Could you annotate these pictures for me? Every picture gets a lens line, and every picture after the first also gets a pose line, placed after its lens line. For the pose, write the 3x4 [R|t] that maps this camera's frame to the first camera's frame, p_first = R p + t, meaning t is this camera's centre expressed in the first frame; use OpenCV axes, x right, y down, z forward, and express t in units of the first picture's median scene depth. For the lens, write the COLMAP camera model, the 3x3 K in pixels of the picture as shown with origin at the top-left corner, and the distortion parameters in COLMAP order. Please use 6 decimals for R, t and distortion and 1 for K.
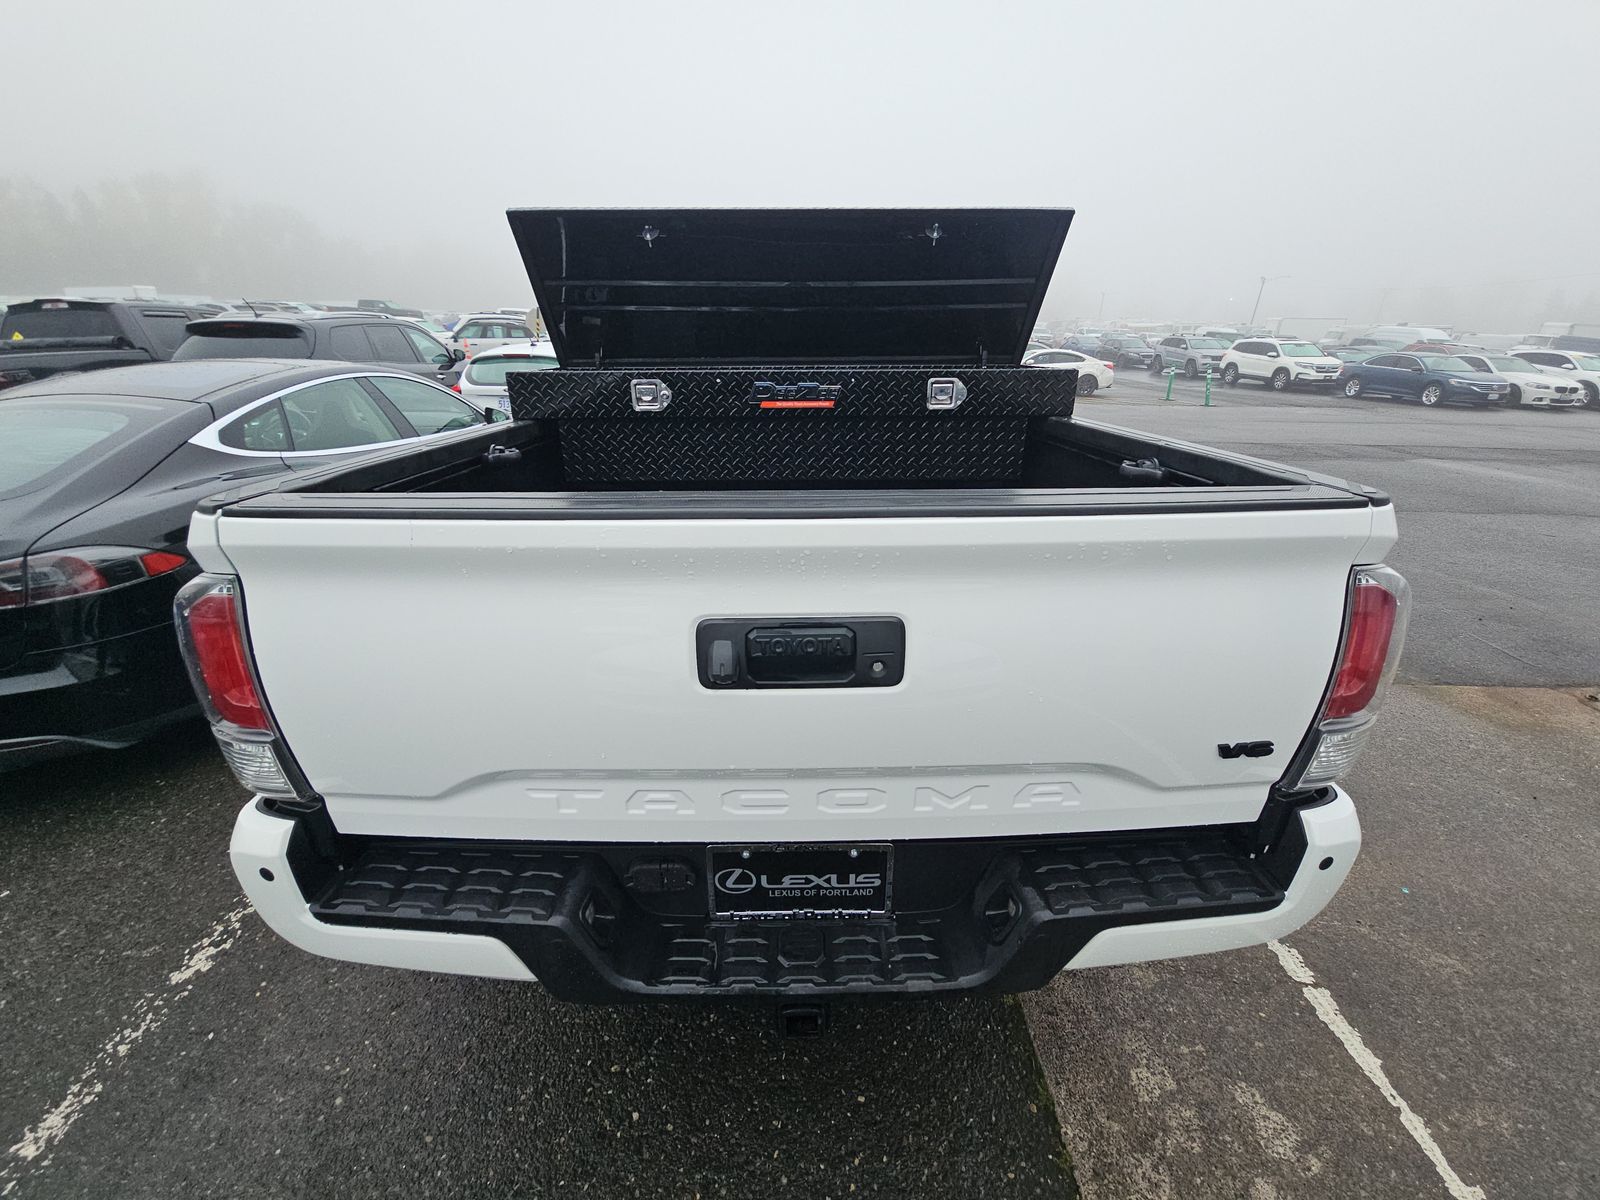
lens RADIAL K [[648.2, 0, 800.0], [0, 648.2, 600.0], [0, 0, 1]] dist [0.008348, -0.011611]
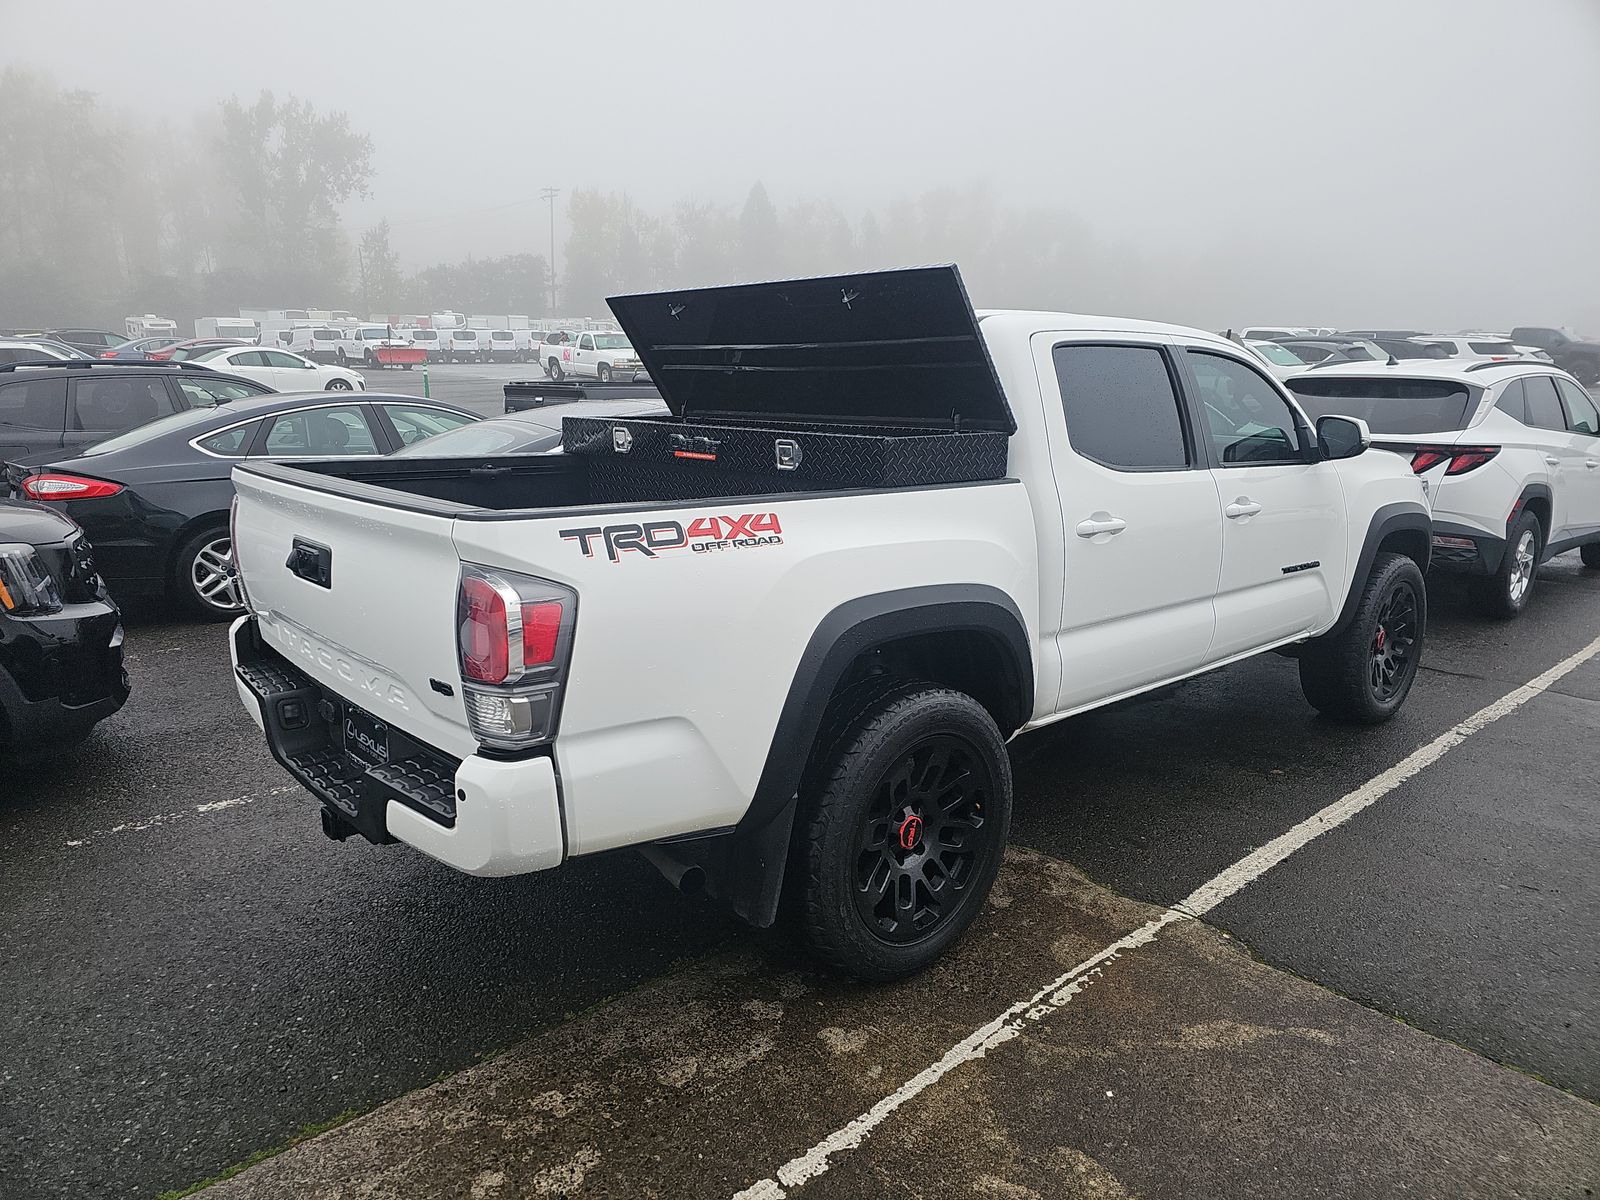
lens RADIAL K [[1044.8, 0, 772.0], [0, 1044.8, 623.2], [0, 0, 1]] dist [0.071672, -0.122209]
pose [[0.653938, 0.180547, -0.734689, 1.454049], [-0.290537, 0.956574, -0.023530, -0.027905], [0.698537, 0.228842, 0.677995, -0.042414]]
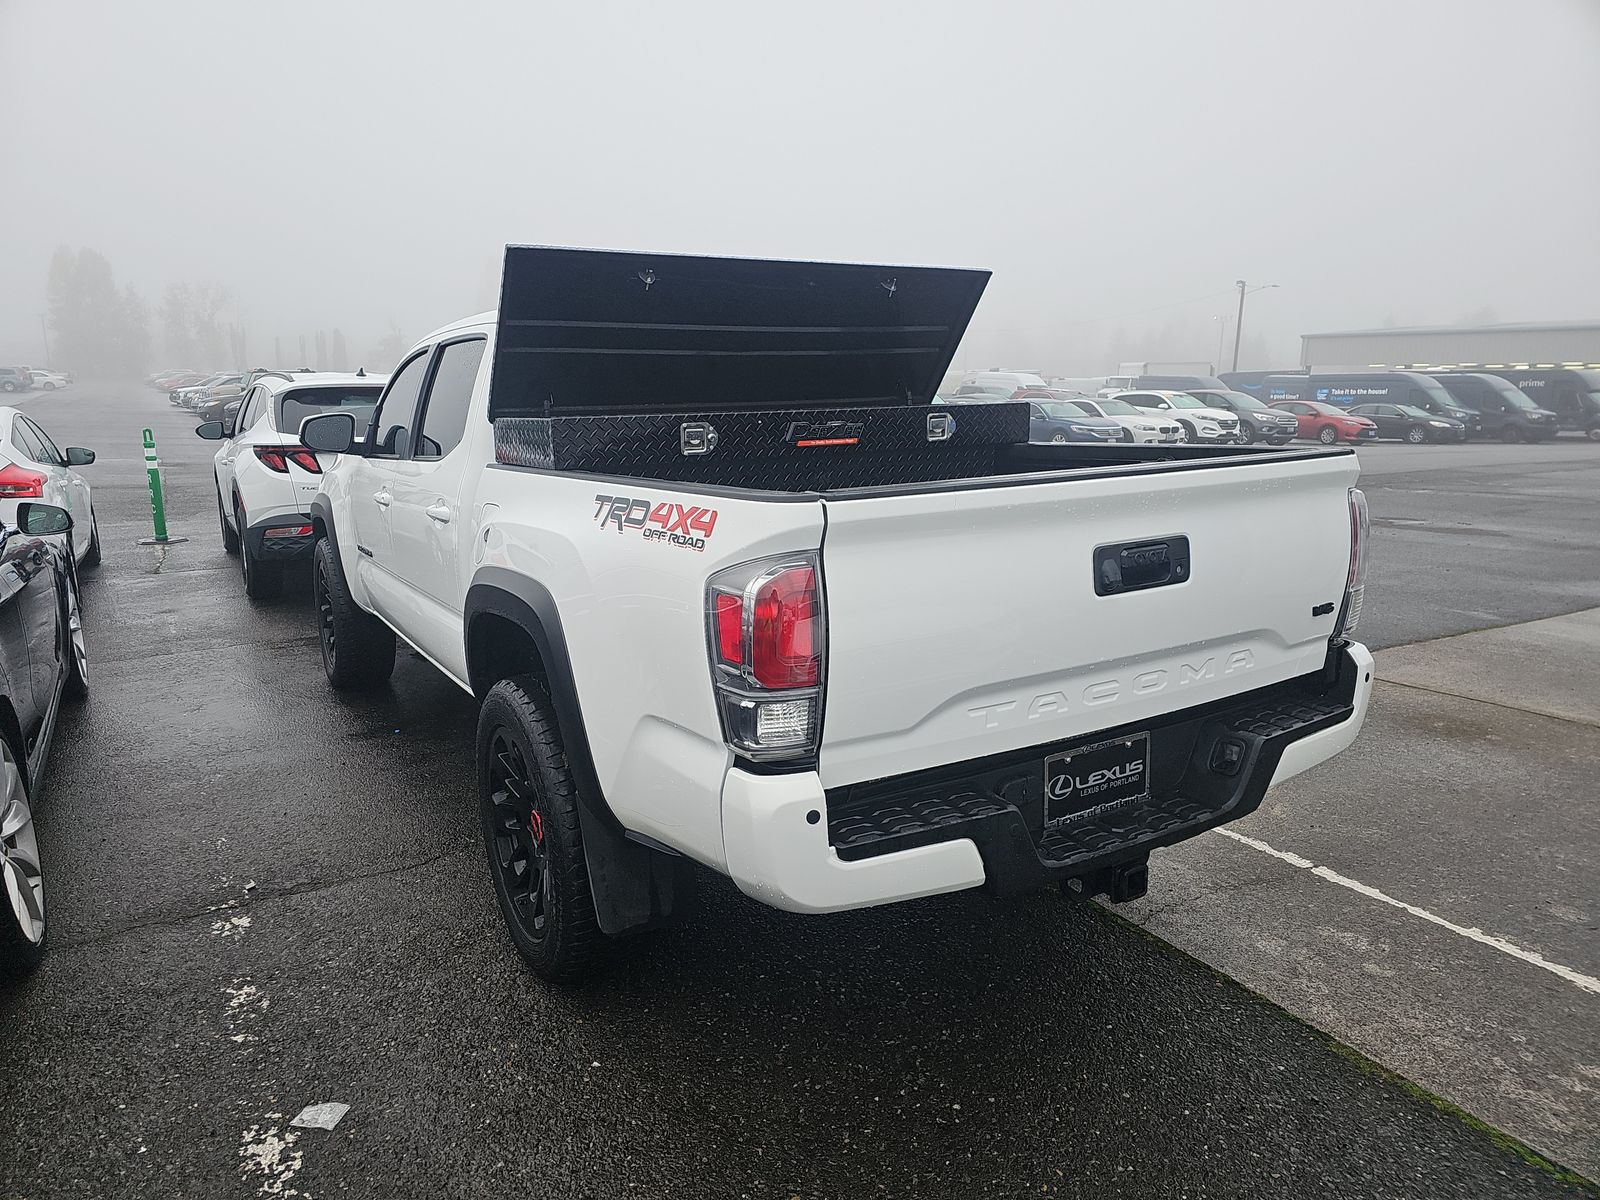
lens RADIAL K [[1044.8, 0, 772.0], [0, 1044.8, 623.2], [0, 0, 1]] dist [0.071672, -0.122209]
pose [[0.868558, -0.122008, 0.480334, -0.921001], [0.202241, 0.972106, -0.118779, 0.156453], [-0.452443, 0.200310, 0.869006, -0.341238]]
